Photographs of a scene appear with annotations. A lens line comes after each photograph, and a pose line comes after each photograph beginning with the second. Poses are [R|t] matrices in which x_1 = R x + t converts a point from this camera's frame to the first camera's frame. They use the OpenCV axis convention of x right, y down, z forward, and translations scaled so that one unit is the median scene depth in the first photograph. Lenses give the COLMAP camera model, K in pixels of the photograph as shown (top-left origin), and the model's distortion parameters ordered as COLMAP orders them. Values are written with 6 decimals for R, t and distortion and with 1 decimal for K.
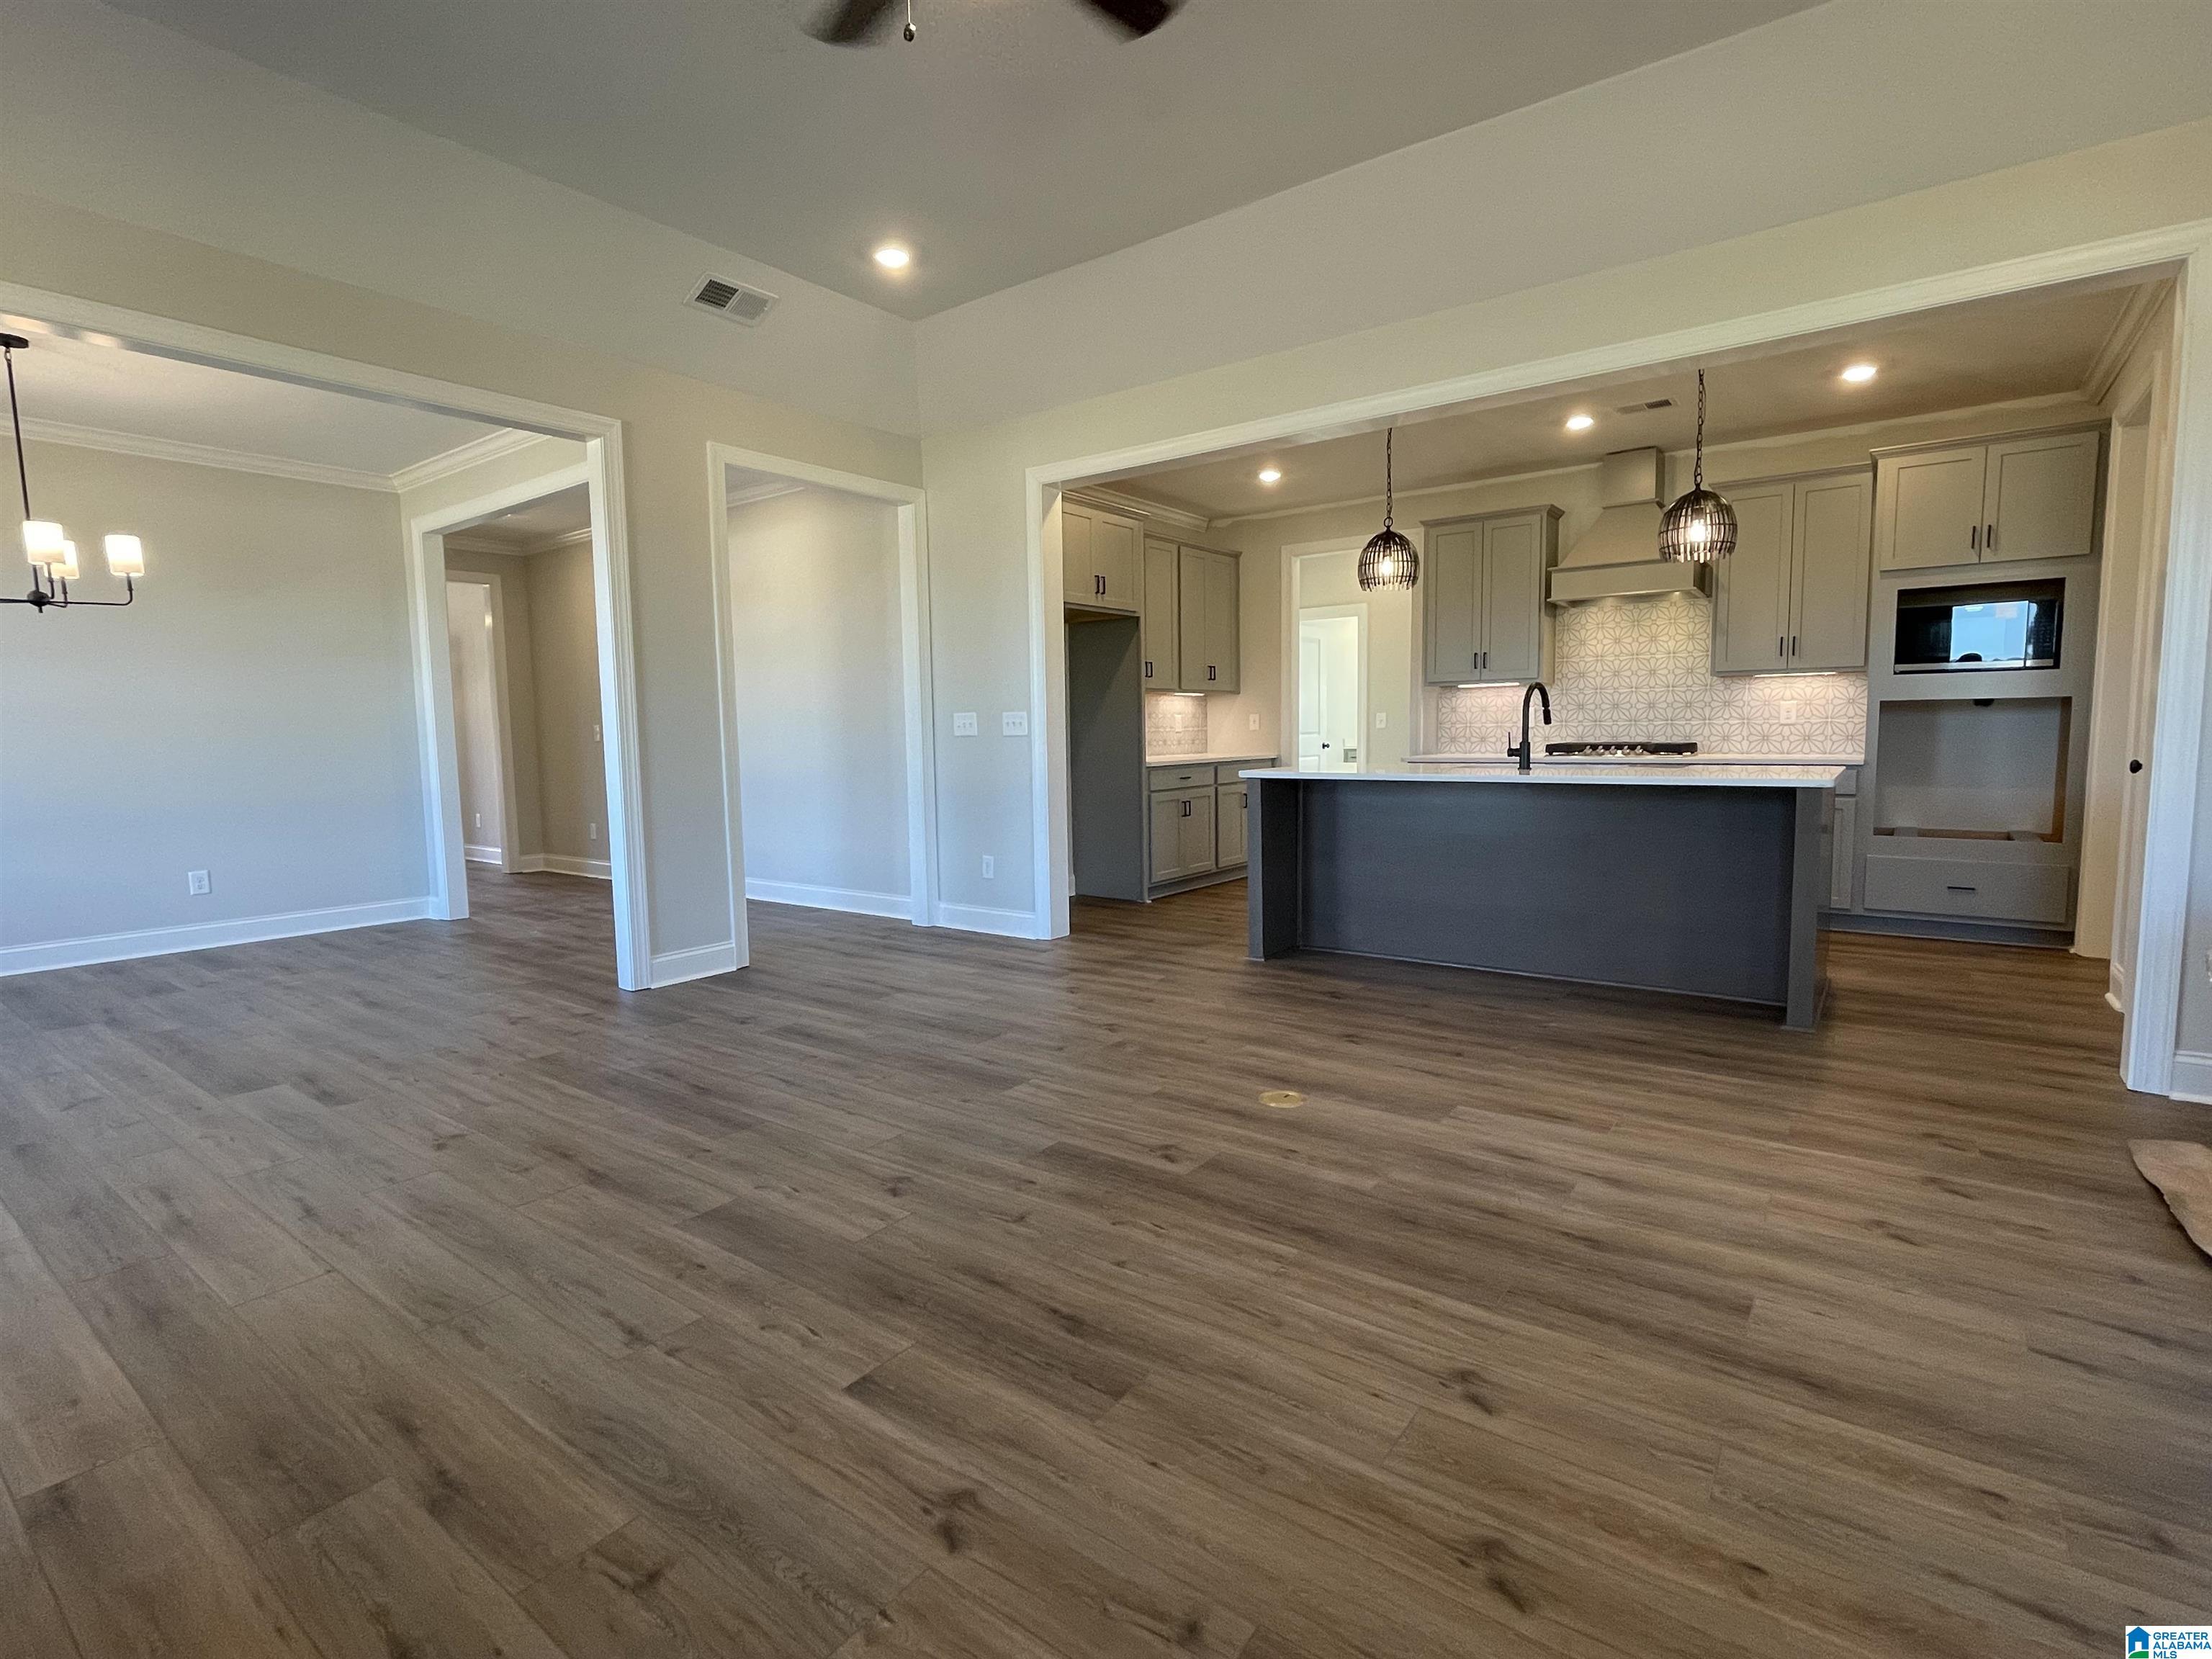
lens RADIAL K [[1040.5, 0, 1112.3], [0, 1040.5, 848.8], [0, 0, 1]] dist [0.010247, 0.000596]
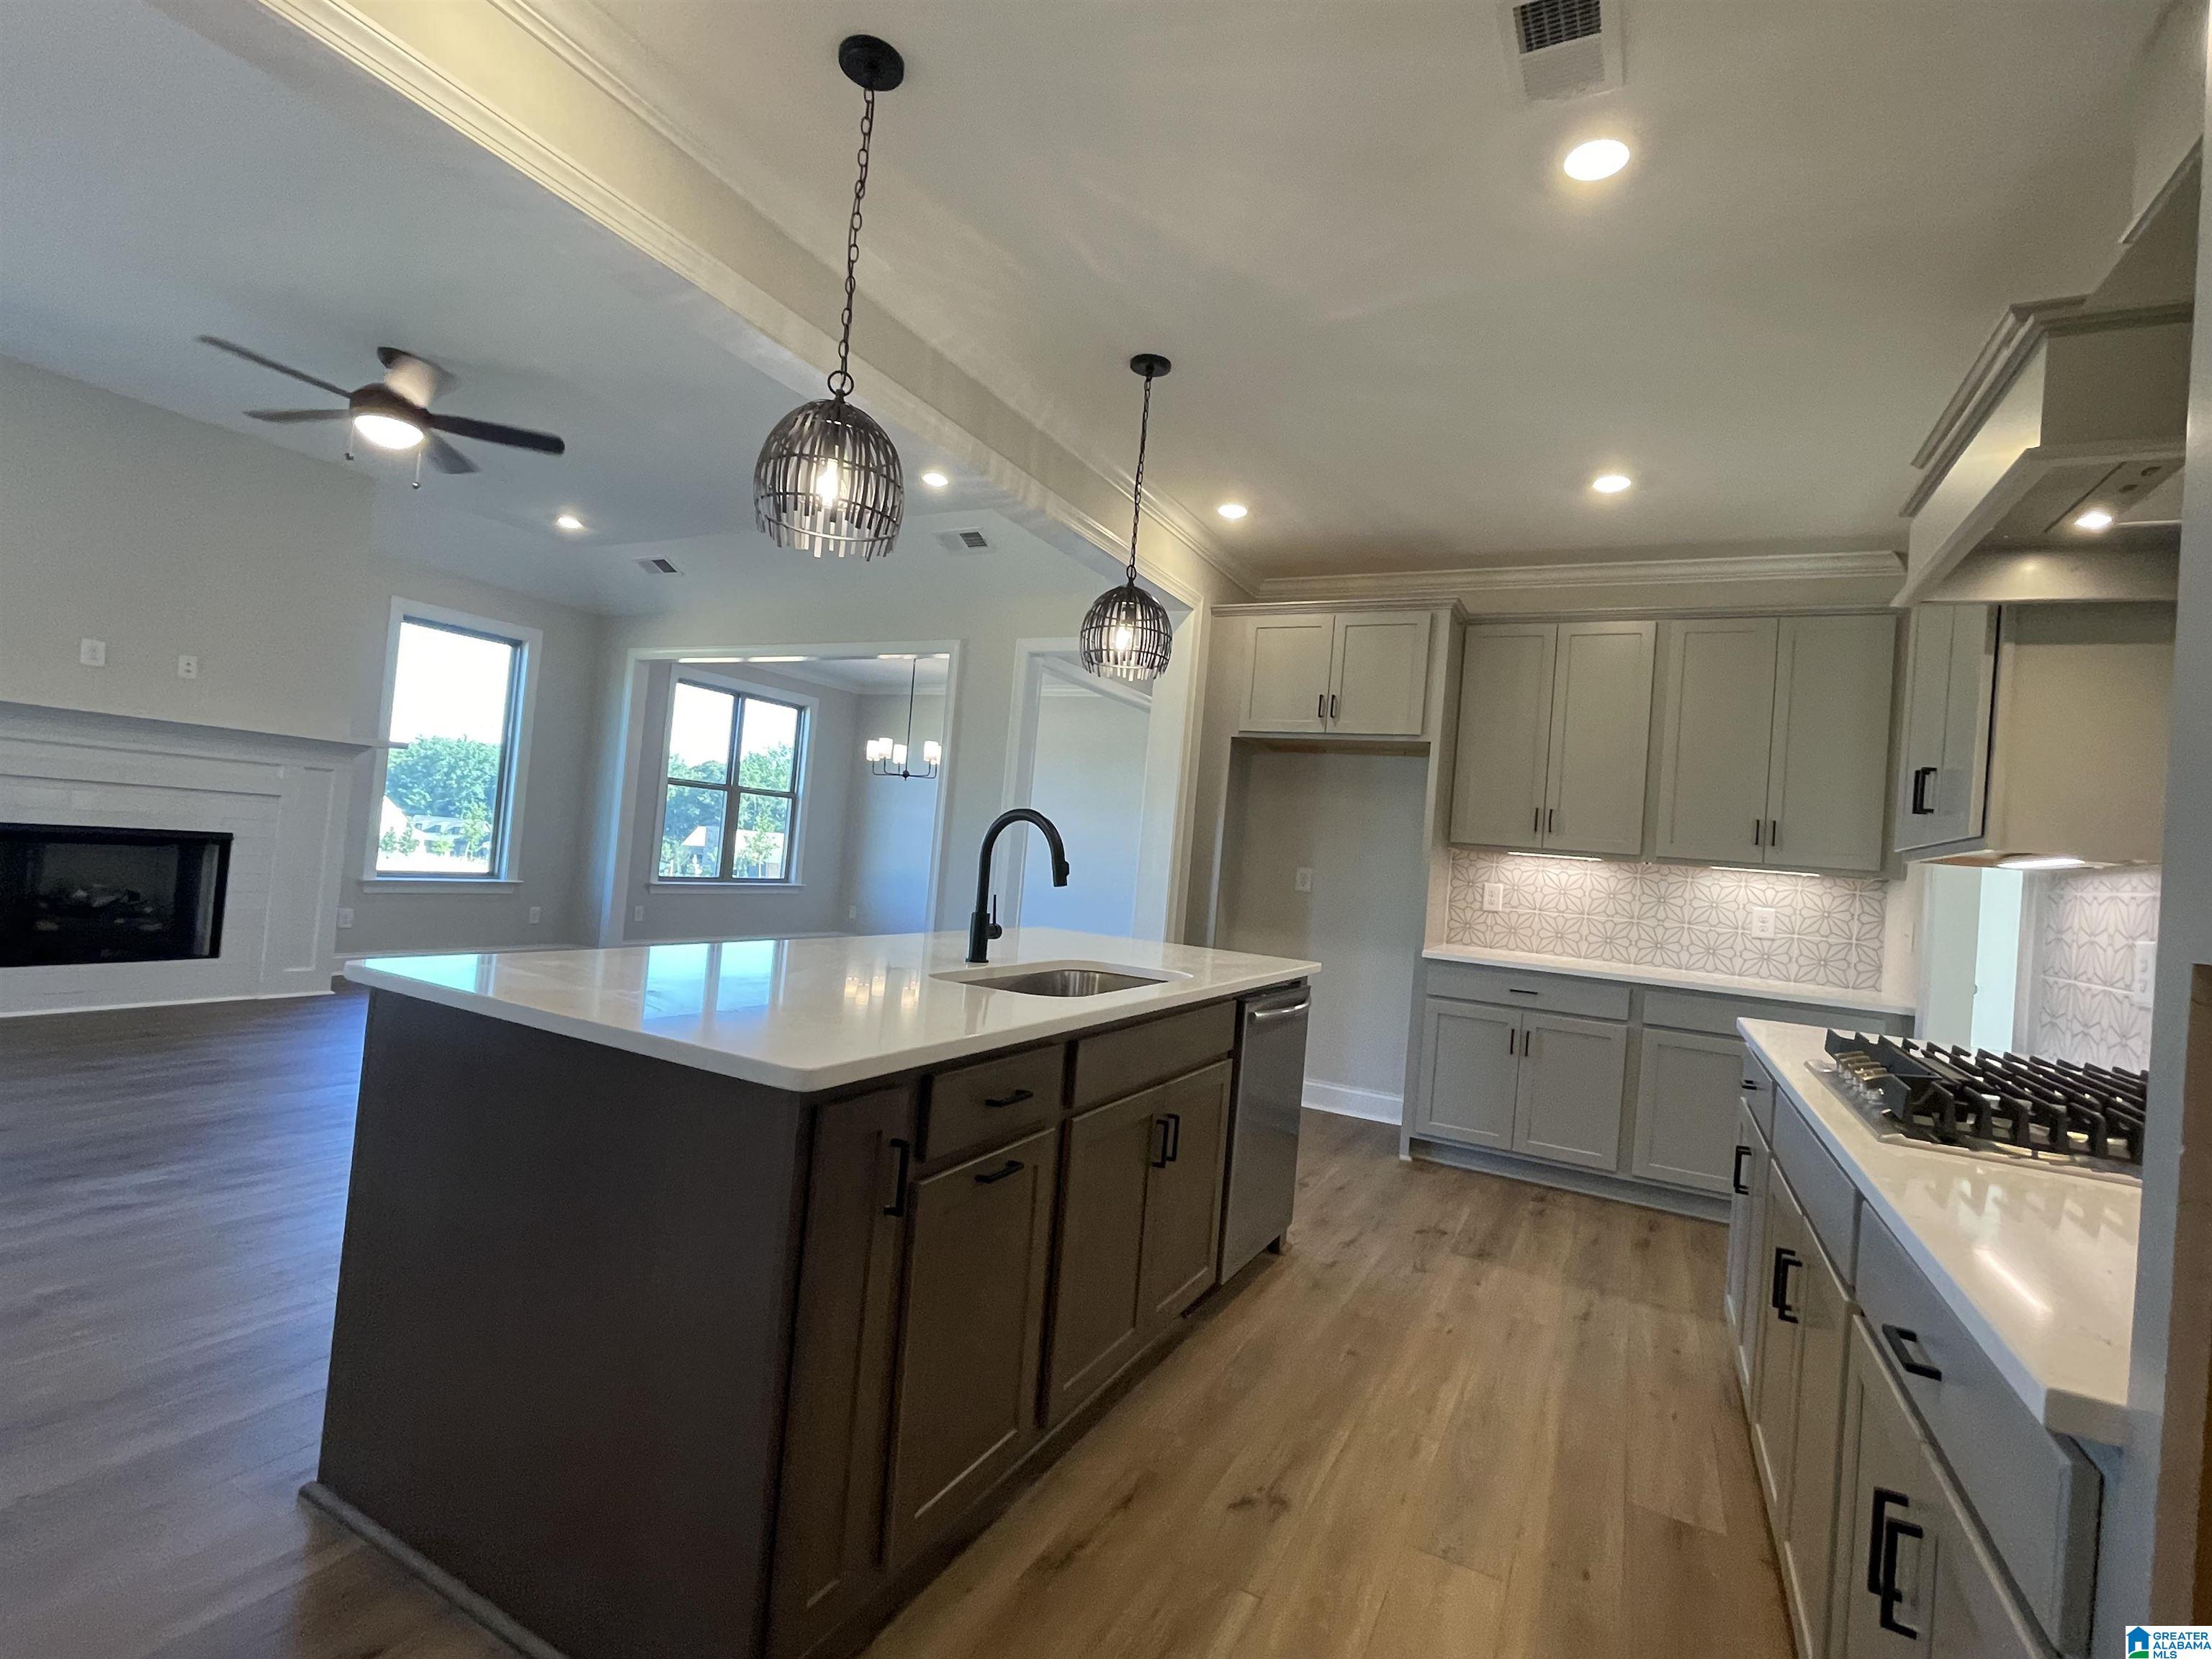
lens RADIAL K [[1040.5, 0, 1098.5], [0, 1040.5, 838.1], [0, 0, 1]] dist [0.010247, 0.000596]
pose [[0.157291, 0.013959, -0.987454, 1.579246], [-0.204894, 0.978604, -0.018804, -0.230451], [0.966063, 0.205281, 0.156785, 1.582182]]
